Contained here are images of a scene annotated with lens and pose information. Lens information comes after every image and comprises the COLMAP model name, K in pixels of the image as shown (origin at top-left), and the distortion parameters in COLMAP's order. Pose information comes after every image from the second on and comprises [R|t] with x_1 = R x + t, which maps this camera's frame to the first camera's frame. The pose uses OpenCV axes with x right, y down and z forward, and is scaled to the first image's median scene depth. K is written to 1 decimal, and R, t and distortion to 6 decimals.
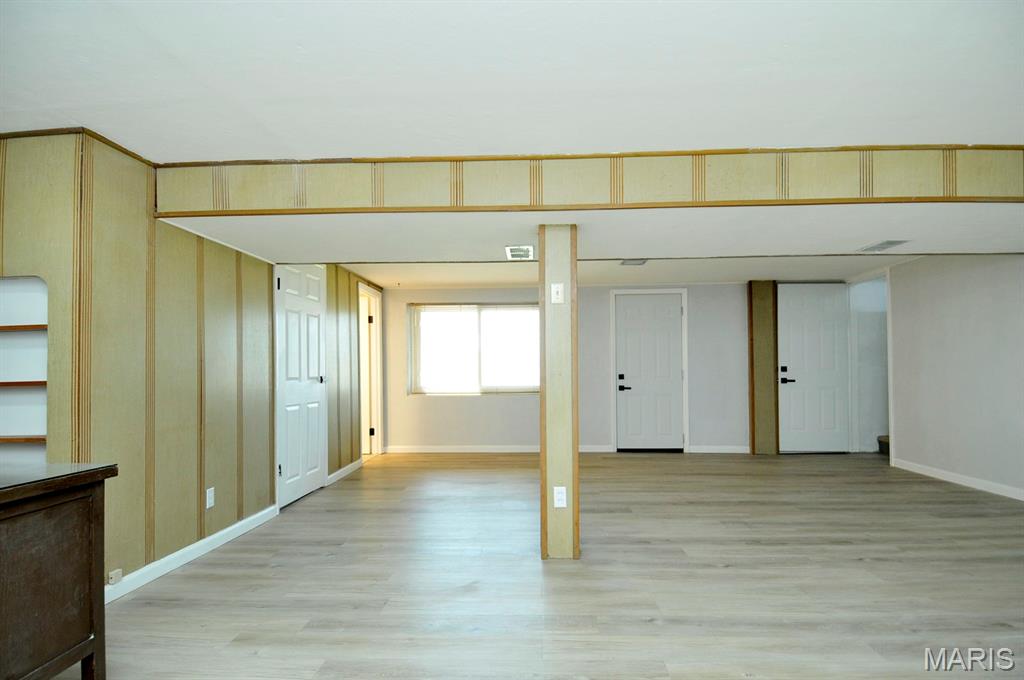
lens RADIAL K [[536.3, 0, 527.1], [0, 536.3, 356.8], [0, 0, 1]] dist [0.041389, -0.046181]
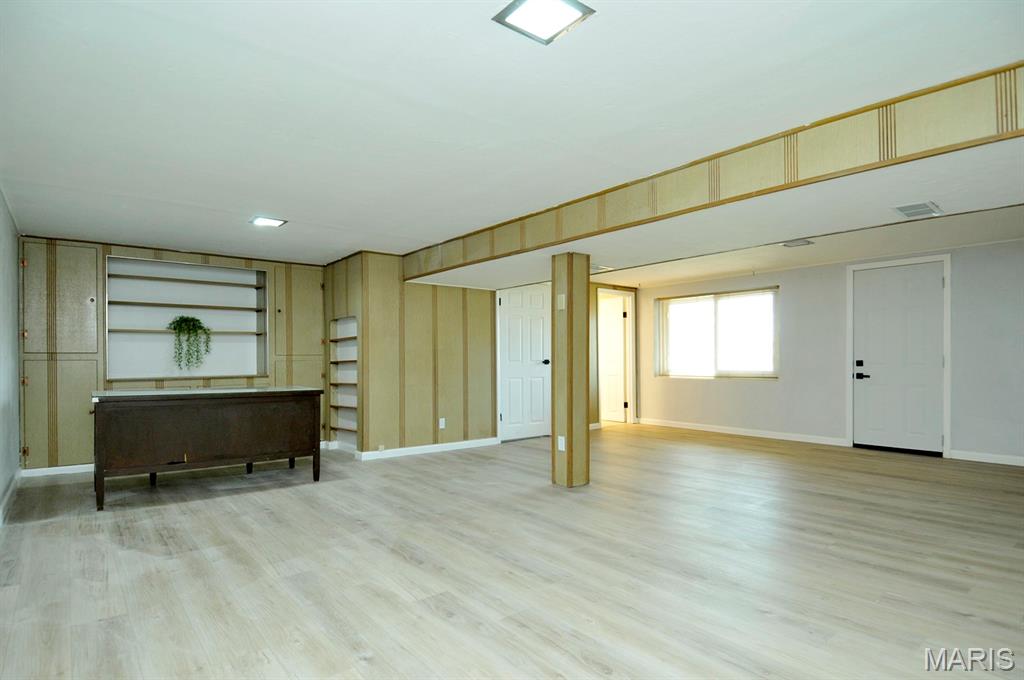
lens RADIAL K [[541.4, 0, 510.8], [0, 541.4, 361.9], [0, 0, 1]] dist [0.038251, -0.044948]
pose [[0.658075, 0.009555, -0.752892, 0.482732], [0.018619, 0.999407, 0.028958, -0.001905], [0.752723, -0.033075, 0.657507, -0.025242]]
